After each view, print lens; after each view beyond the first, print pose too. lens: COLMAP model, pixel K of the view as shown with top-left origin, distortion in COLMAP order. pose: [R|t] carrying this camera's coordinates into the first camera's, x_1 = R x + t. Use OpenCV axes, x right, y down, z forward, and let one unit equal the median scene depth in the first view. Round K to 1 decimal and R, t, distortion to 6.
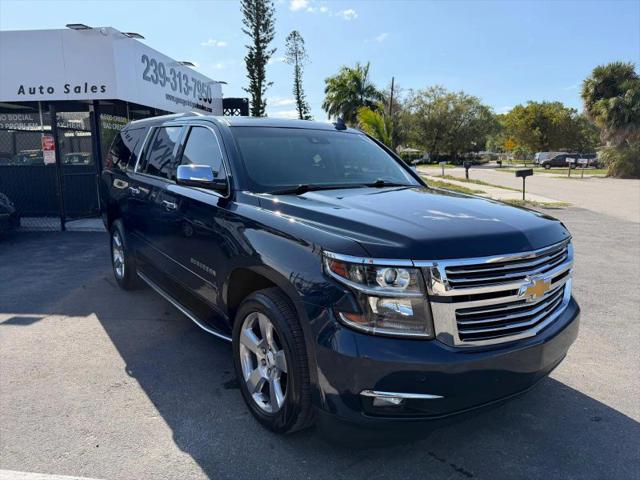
lens RADIAL K [[449.9, 0, 323.2], [0, 449.9, 239.7], [0, 0, 1]] dist [0.057873, -0.079238]
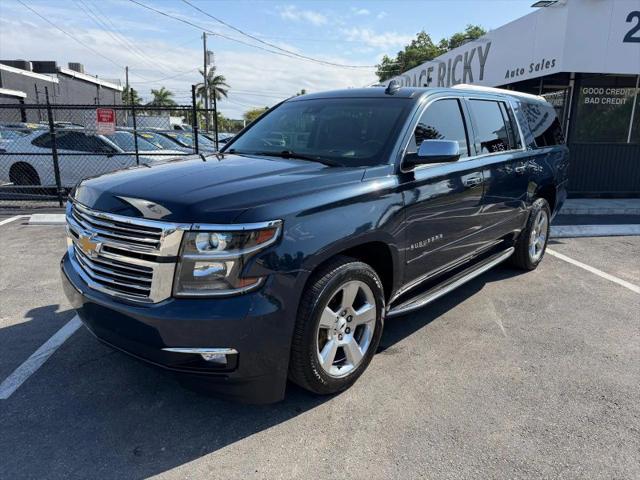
lens RADIAL K [[453.2, 0, 320.0], [0, 453.2, 240.0], [0, 0, 1]] dist [0.029685, -0.039910]
pose [[0.202179, 0.218255, -0.954719, 0.337459], [-0.181697, 0.966286, 0.182421, -0.041558], [0.962346, 0.136588, 0.235019, 0.268593]]
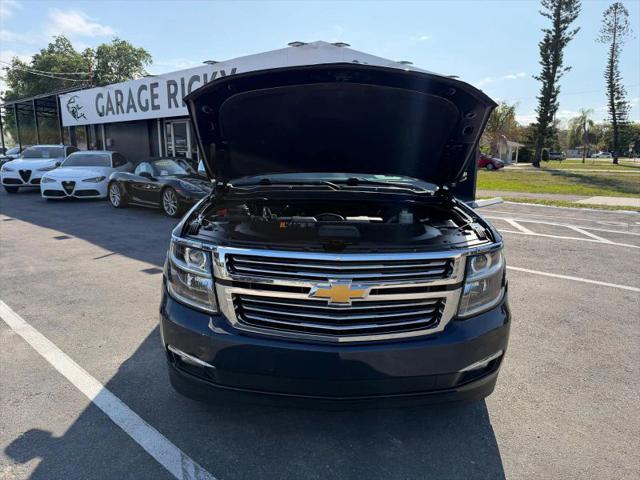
lens RADIAL K [[453.2, 0, 320.0], [0, 453.2, 240.0], [0, 0, 1]] dist [0.029685, -0.039910]
pose [[0.810789, 0.113115, -0.574305, 0.202631], [-0.106953, 0.993261, 0.044641, -0.008567], [0.575485, 0.025229, 0.817423, 0.042077]]
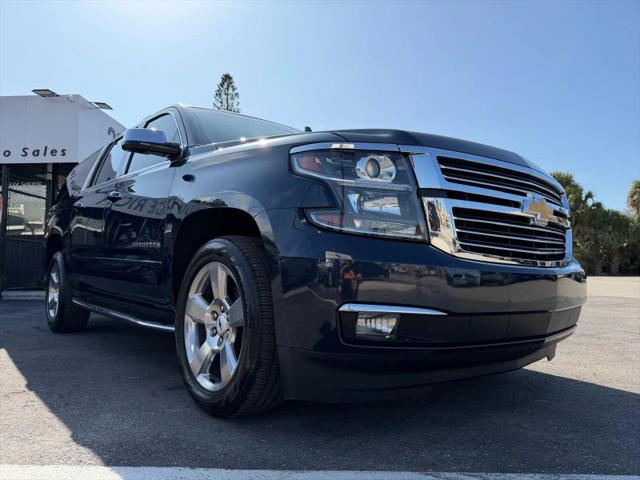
lens RADIAL K [[453.7, 0, 320.4], [0, 453.7, 242.5], [0, 0, 1]] dist [0.029346, -0.042691]
pose [[0.997450, 0.004999, 0.071188, -0.000954], [0.012182, 0.970976, -0.238867, 0.077096], [-0.070315, 0.239125, 0.968439, 0.044581]]
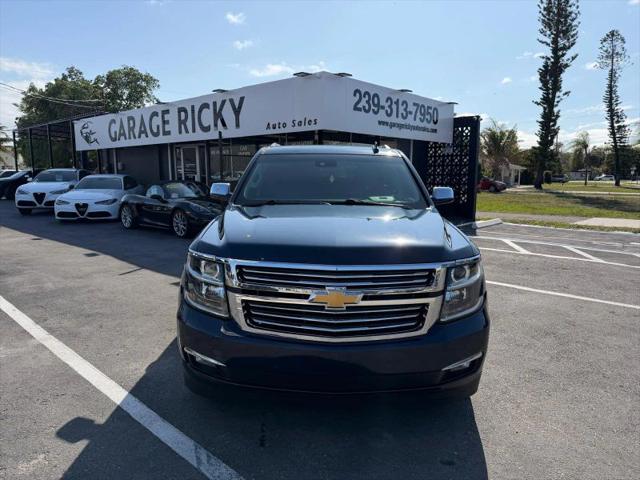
lens RADIAL K [[449.9, 0, 323.2], [0, 449.9, 239.7], [0, 0, 1]] dist [0.057873, -0.079238]
pose [[0.808219, 0.084592, -0.582775, 0.223254], [-0.106443, 0.994313, -0.003291, -0.005801], [0.579183, 0.064693, 0.812627, 0.019723]]
